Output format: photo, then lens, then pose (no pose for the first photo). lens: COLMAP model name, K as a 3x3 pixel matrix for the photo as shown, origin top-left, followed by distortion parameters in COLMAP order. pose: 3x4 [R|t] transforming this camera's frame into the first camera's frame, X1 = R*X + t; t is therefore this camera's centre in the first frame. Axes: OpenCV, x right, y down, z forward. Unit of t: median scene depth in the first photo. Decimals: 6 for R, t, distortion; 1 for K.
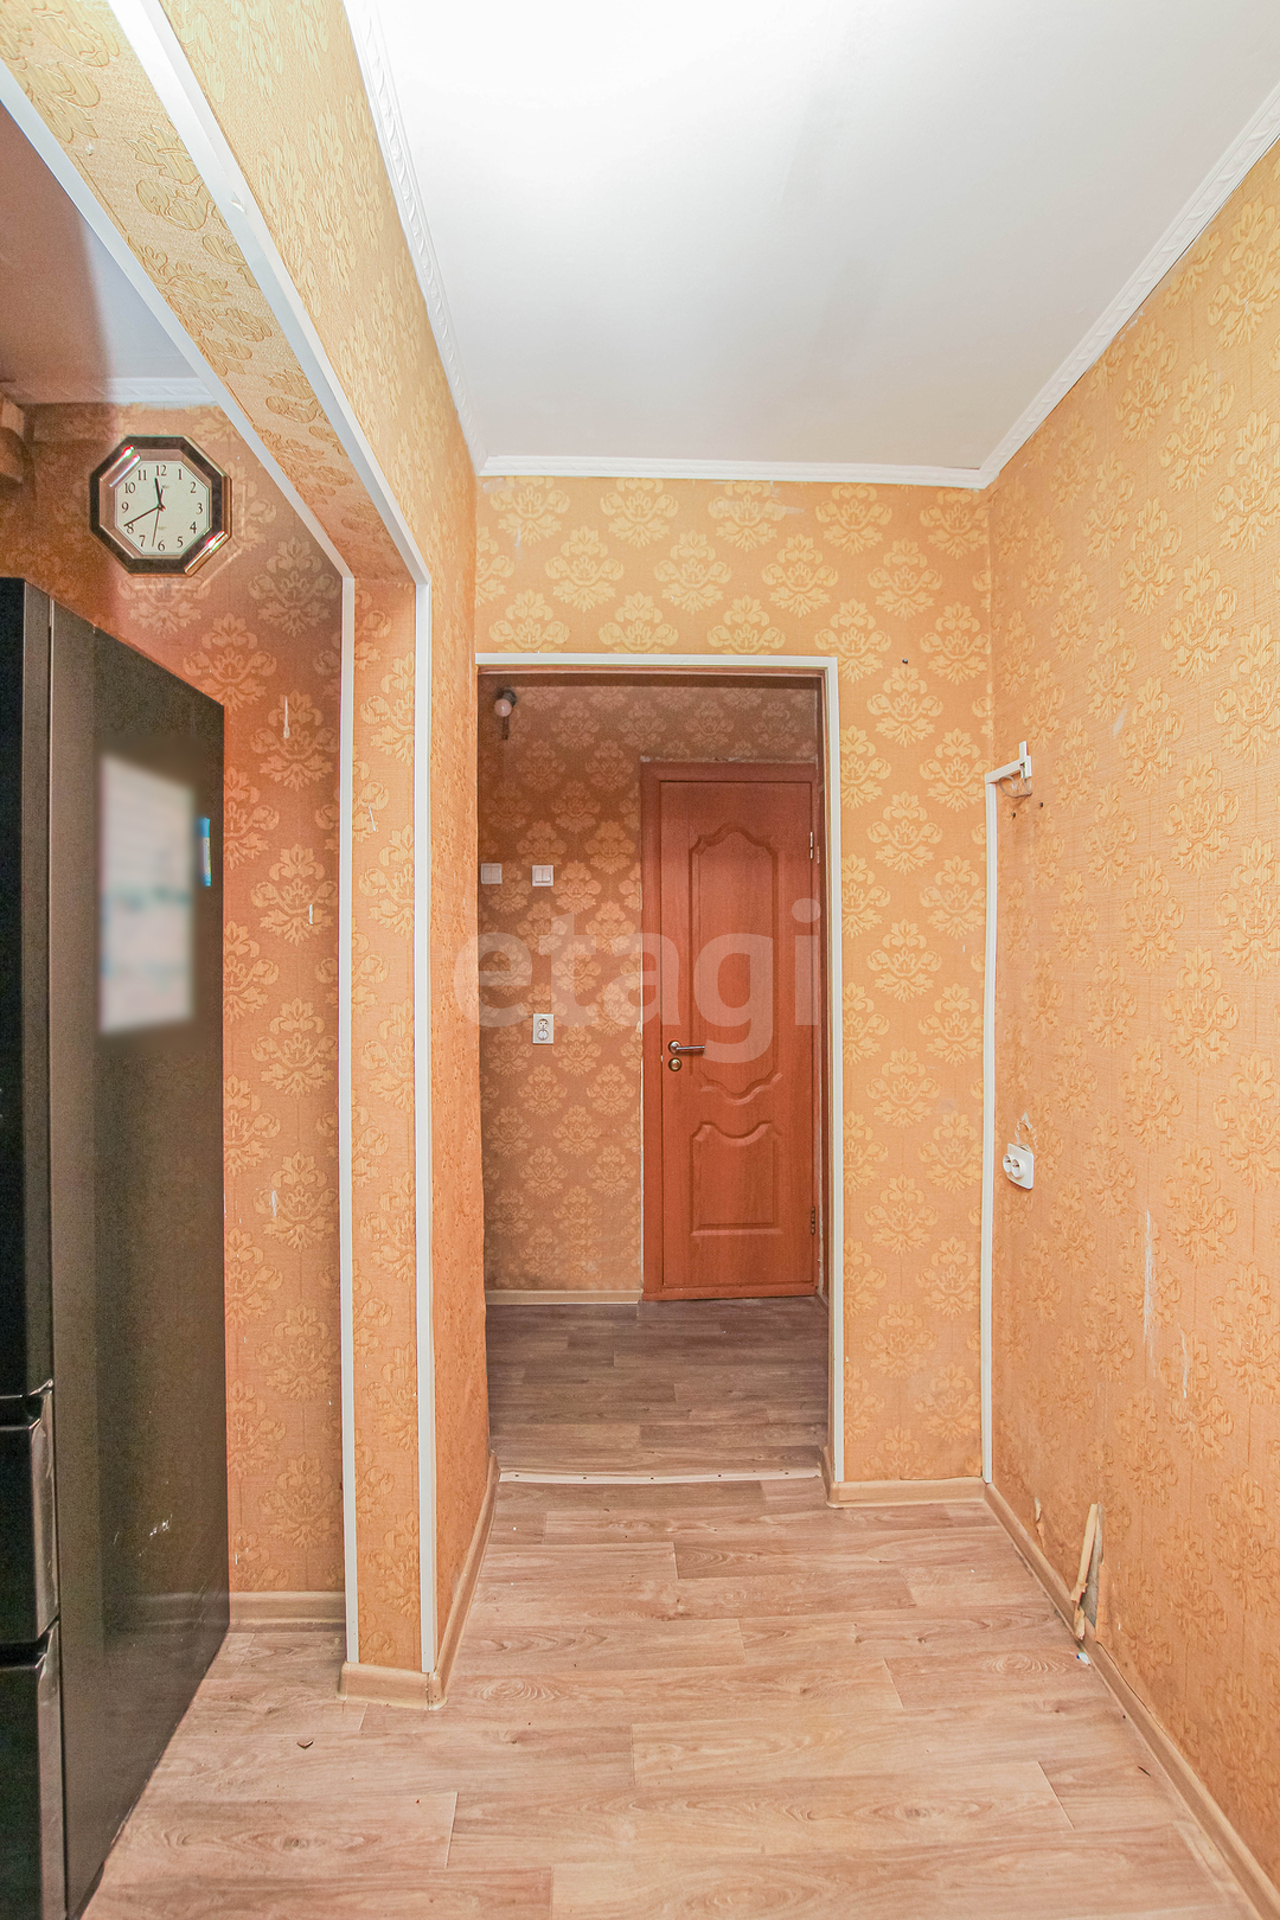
lens RADIAL K [[877.7, 0, 640.0], [0, 877.7, 960.0], [0, 0, 1]] dist [-0.033715, 0.004188]
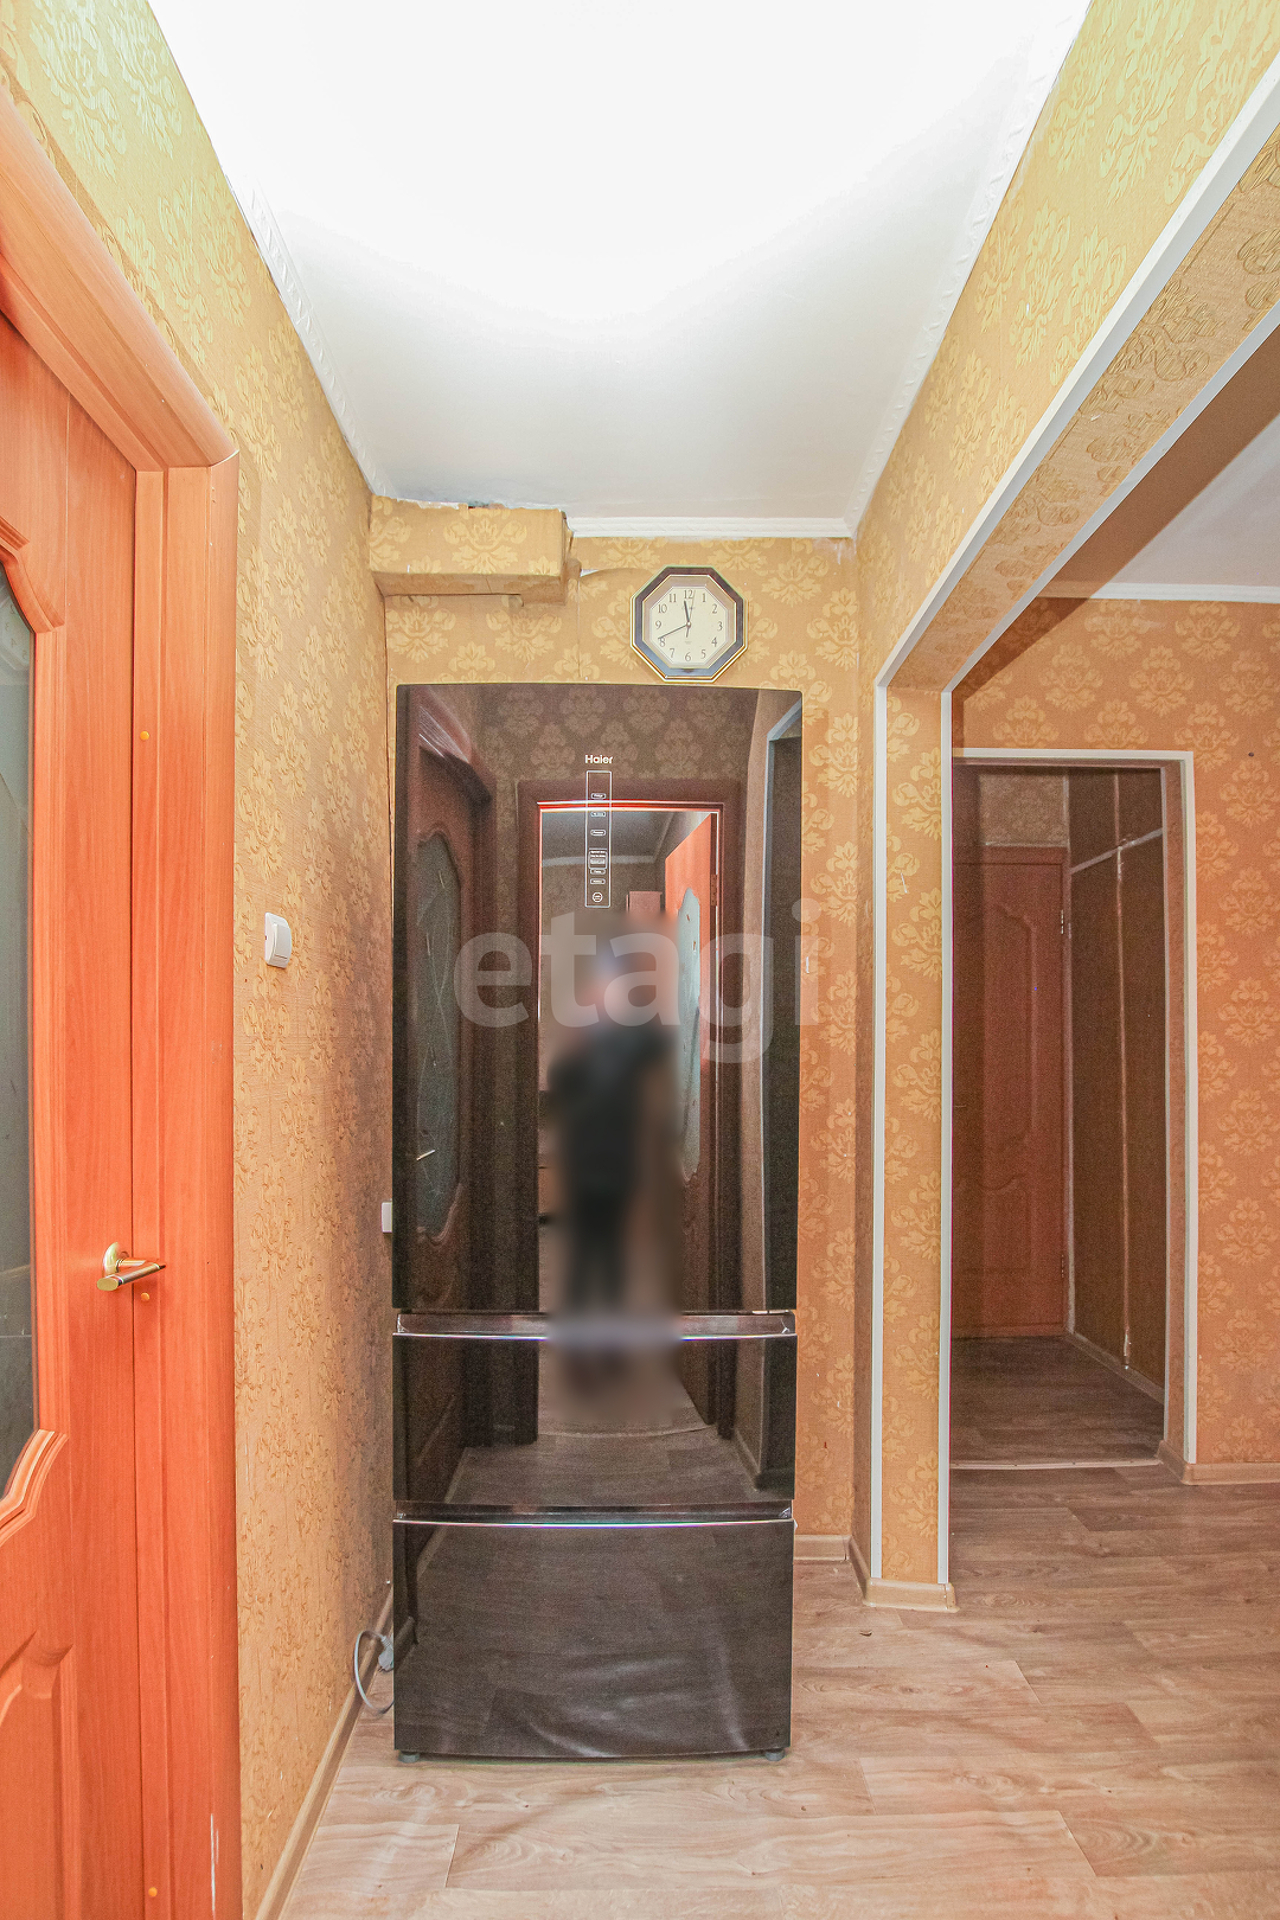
lens RADIAL K [[894.5, 0, 636.9], [0, 894.5, 1065.4], [0, 0, 1]] dist [-0.034962, 0.005417]
pose [[0.999549, 0.000626, -0.030038, -0.479167], [-0.000592, 0.999999, 0.001168, 0.070623], [0.030039, -0.001150, 0.999548, -0.193597]]
